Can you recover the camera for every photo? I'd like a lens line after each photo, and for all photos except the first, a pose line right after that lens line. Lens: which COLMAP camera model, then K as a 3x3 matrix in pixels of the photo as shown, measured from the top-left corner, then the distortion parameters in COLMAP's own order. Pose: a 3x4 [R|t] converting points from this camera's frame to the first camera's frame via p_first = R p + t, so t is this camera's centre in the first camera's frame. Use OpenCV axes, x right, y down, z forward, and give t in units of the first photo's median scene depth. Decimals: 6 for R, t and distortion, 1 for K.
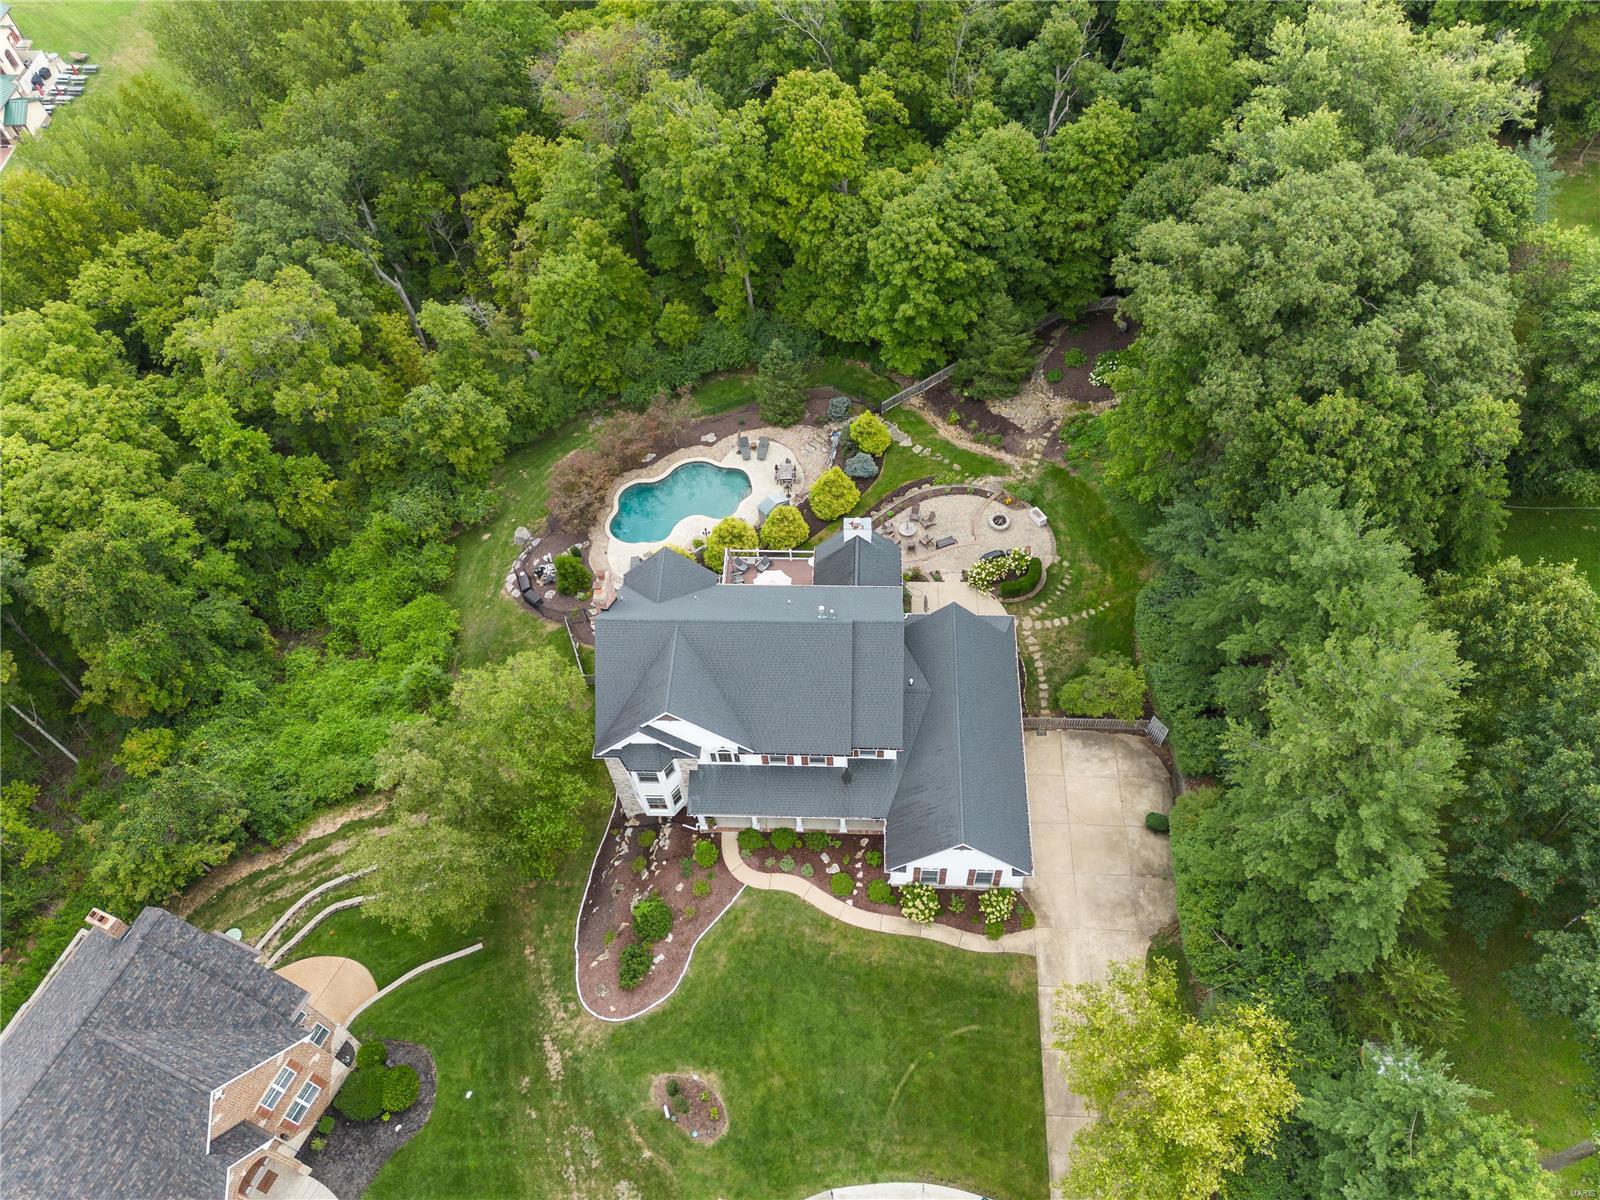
lens RADIAL K [[1031.3, 0, 844.1], [0, 1031.3, 550.1], [0, 0, 1]] dist [0.071056, -0.004063]
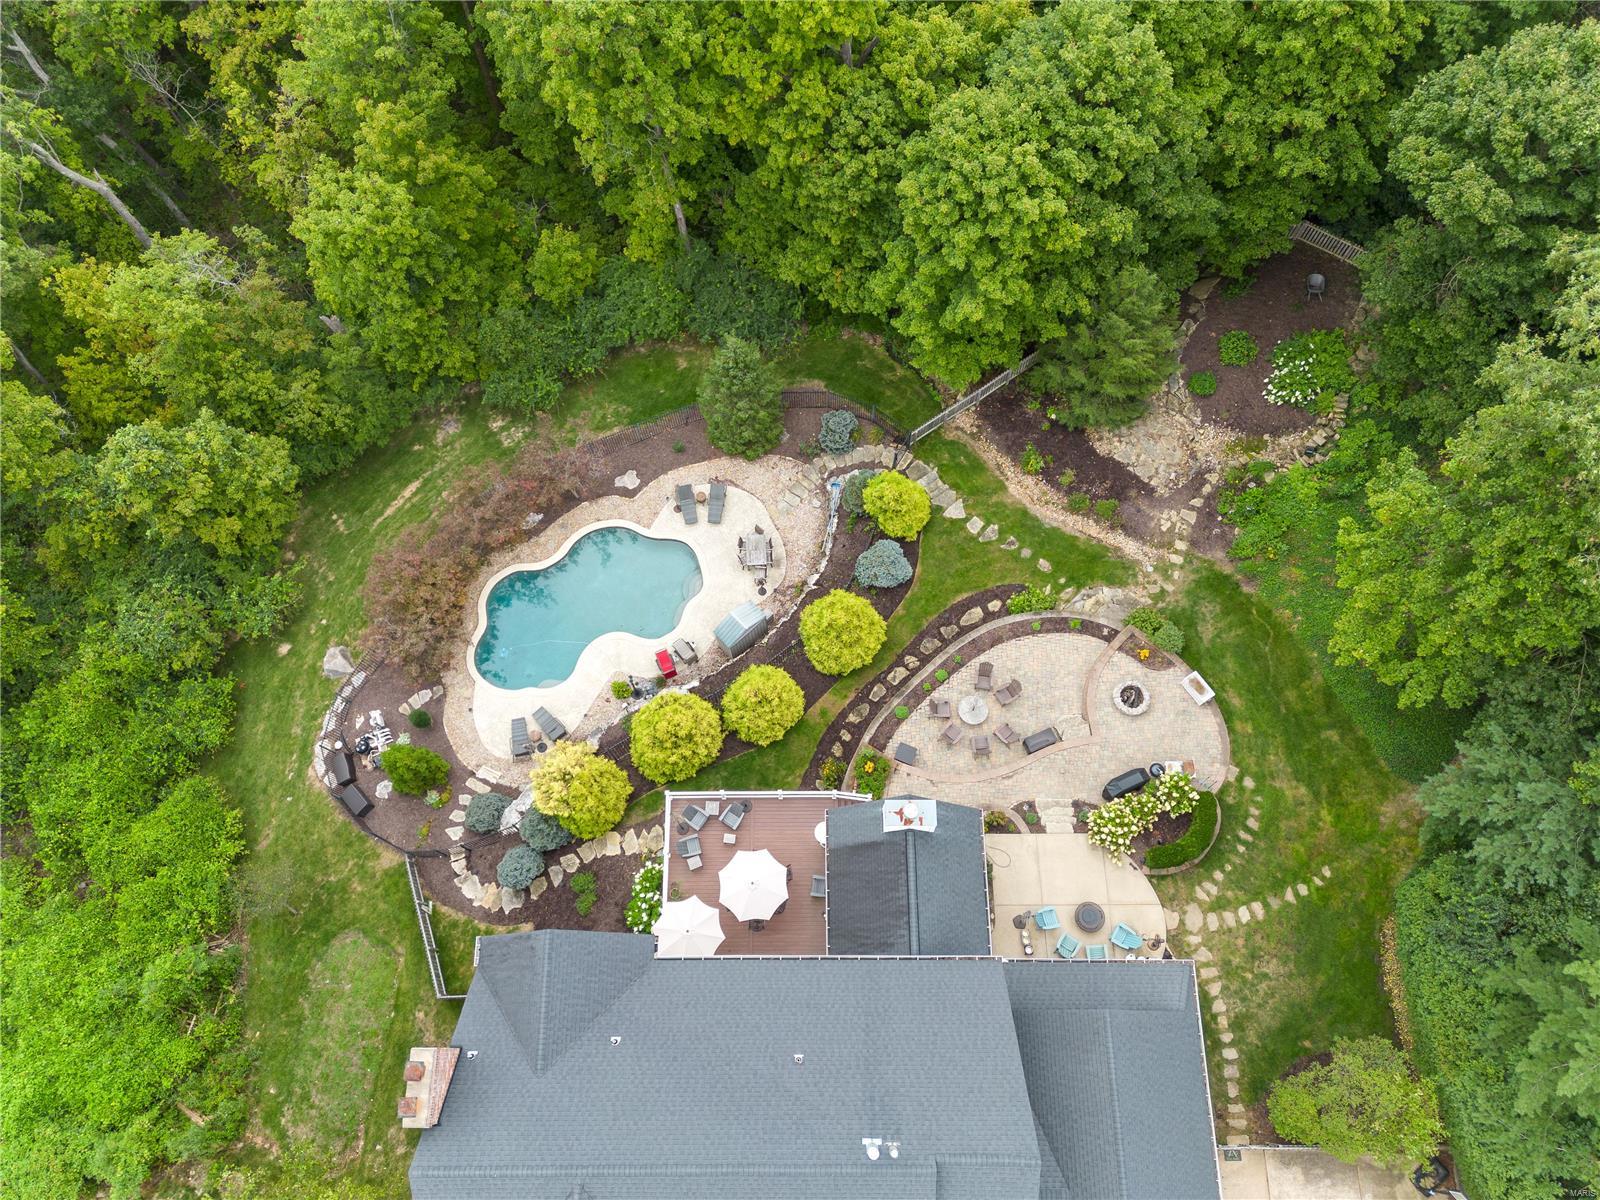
lens RADIAL K [[1083.4, 0, 817.2], [0, 1083.4, 602.1], [0, 0, 1]] dist [0.055083, -0.024891]
pose [[0.999465, -0.026995, 0.018473, -0.034204], [0.021343, 0.966155, 0.257078, -0.220236], [-0.024787, -0.256547, 0.966214, 0.381572]]
